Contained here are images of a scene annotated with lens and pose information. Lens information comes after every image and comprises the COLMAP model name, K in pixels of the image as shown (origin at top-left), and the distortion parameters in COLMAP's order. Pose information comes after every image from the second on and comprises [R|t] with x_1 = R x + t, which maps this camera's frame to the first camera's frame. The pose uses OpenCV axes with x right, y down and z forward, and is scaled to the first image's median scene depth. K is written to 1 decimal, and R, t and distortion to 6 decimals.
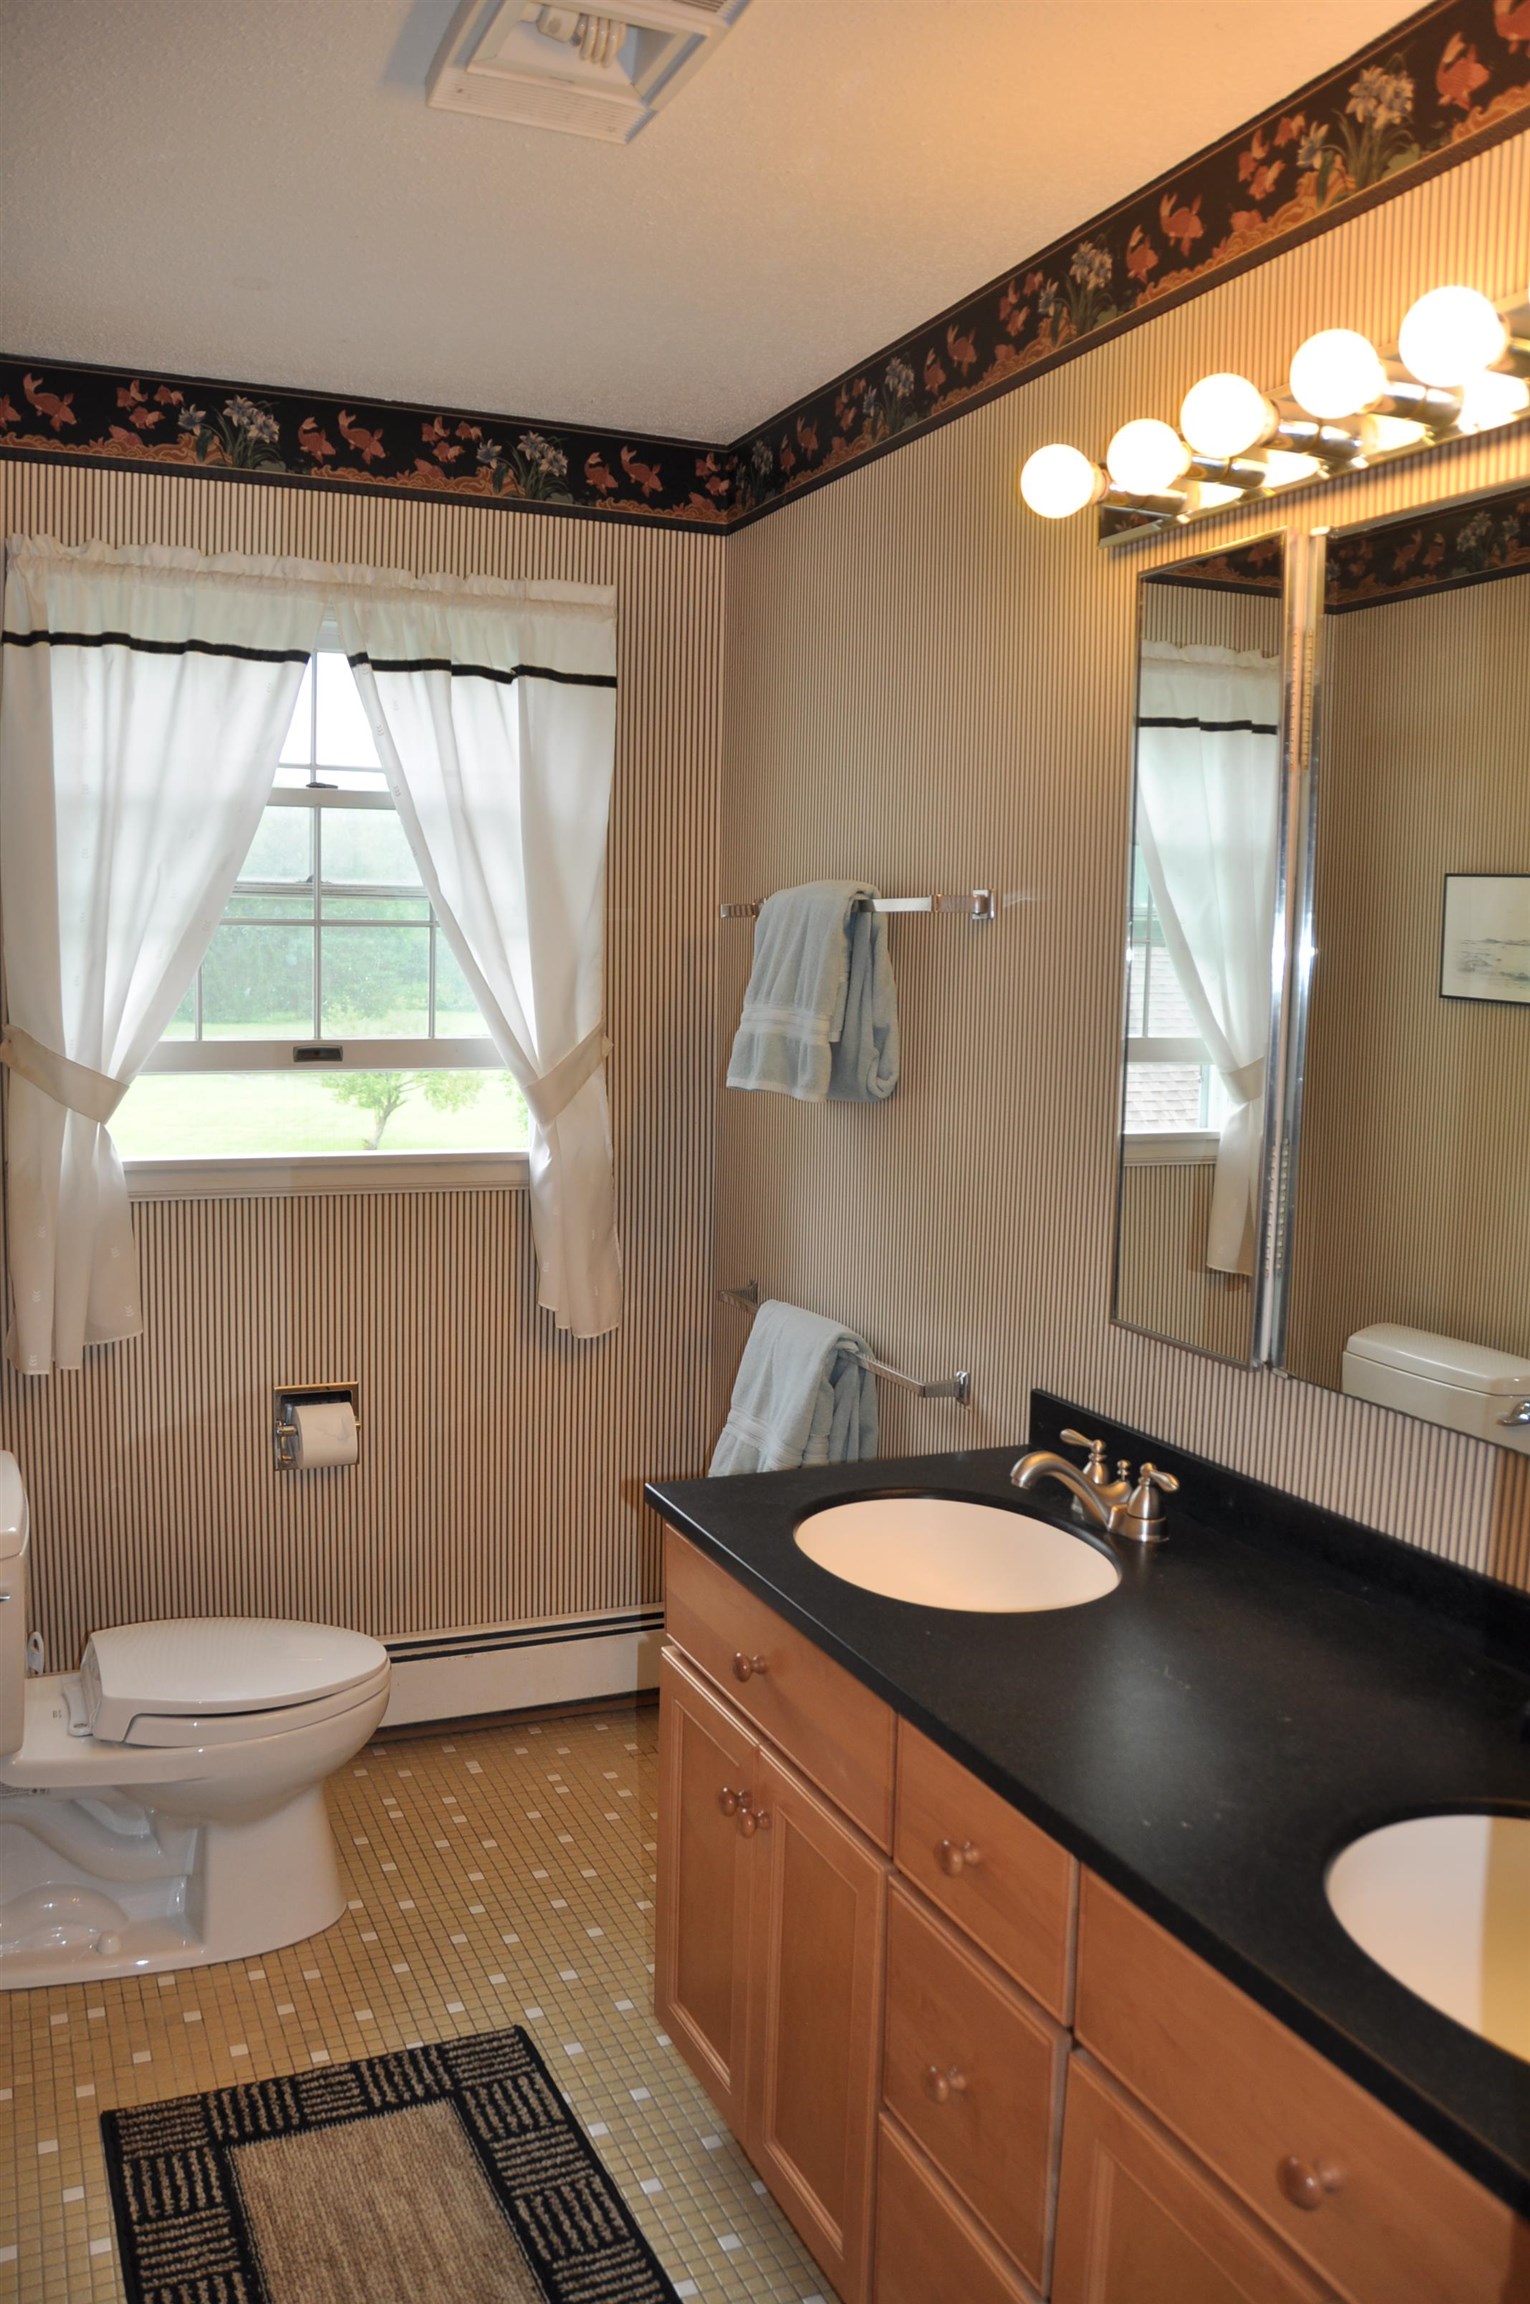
lens RADIAL K [[1805.4, 0, 761.9], [0, 1805.4, 1161.6], [0, 0, 1]] dist [-0.159813, 0.118007]
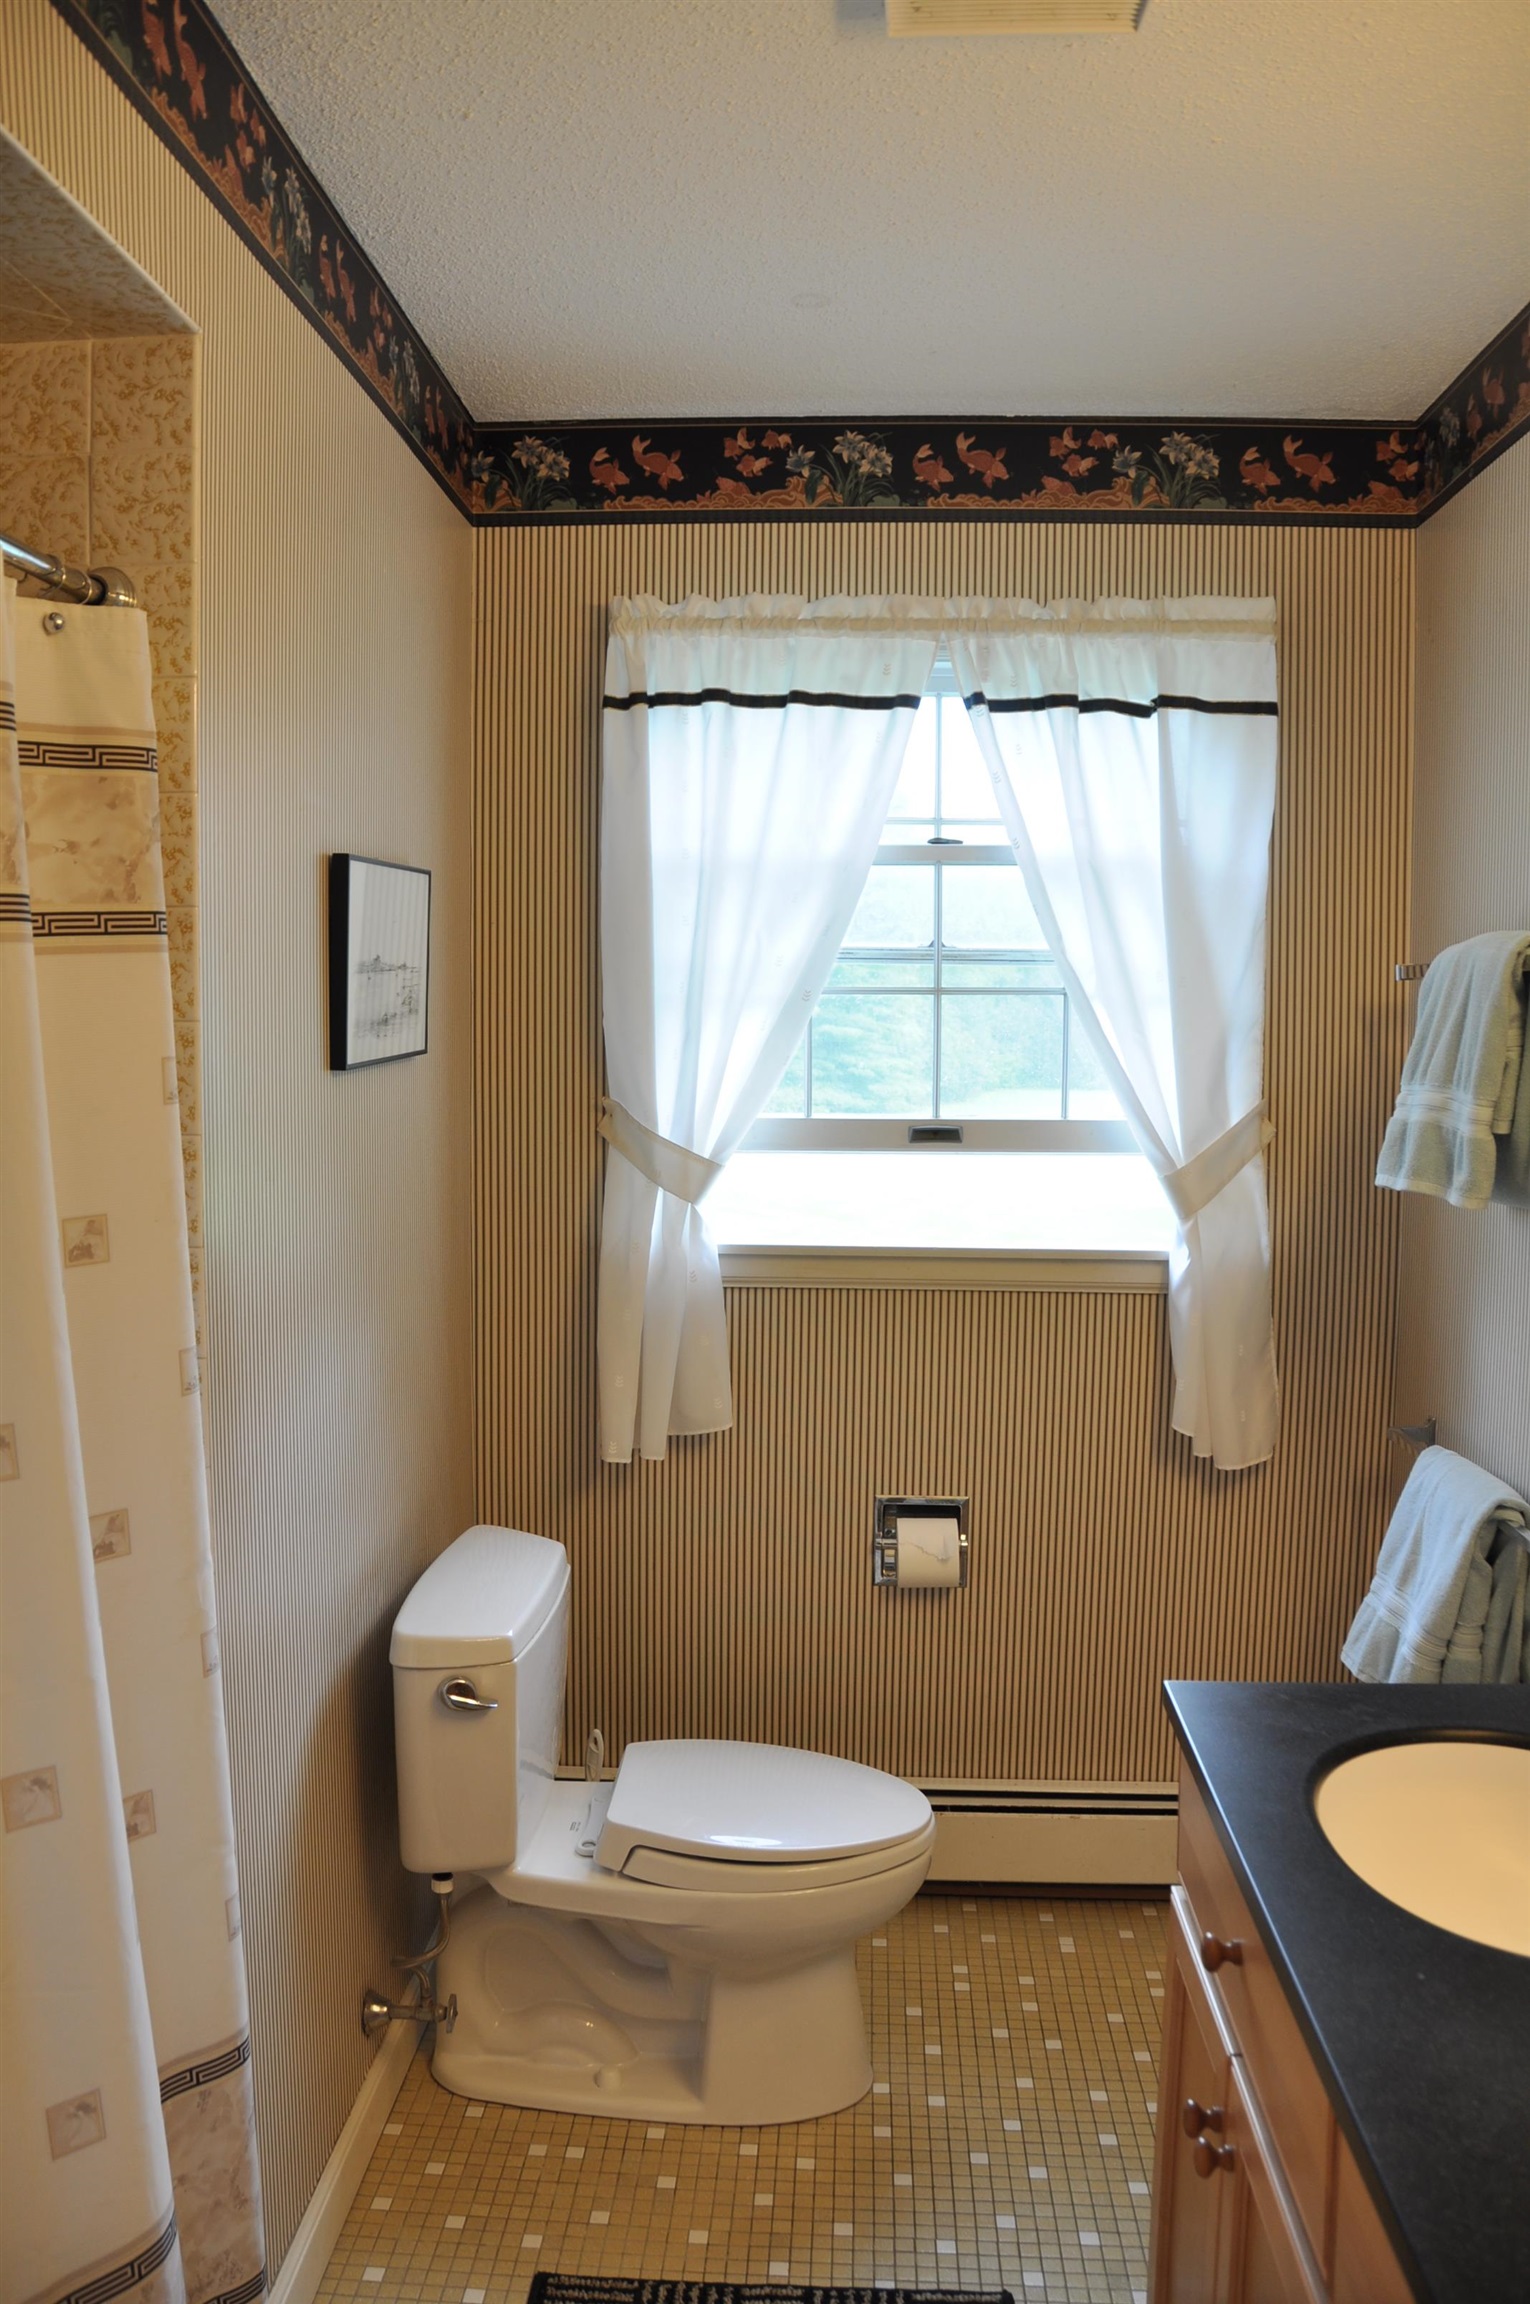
lens RADIAL K [[1805.4, 0, 761.9], [0, 1805.4, 1161.6], [0, 0, 1]] dist [-0.159813, 0.118007]
pose [[0.889559, 0.023110, -0.456236, 0.098294], [-0.040596, 0.998767, -0.028562, -0.017447], [0.455014, 0.043929, 0.889400, 0.149789]]
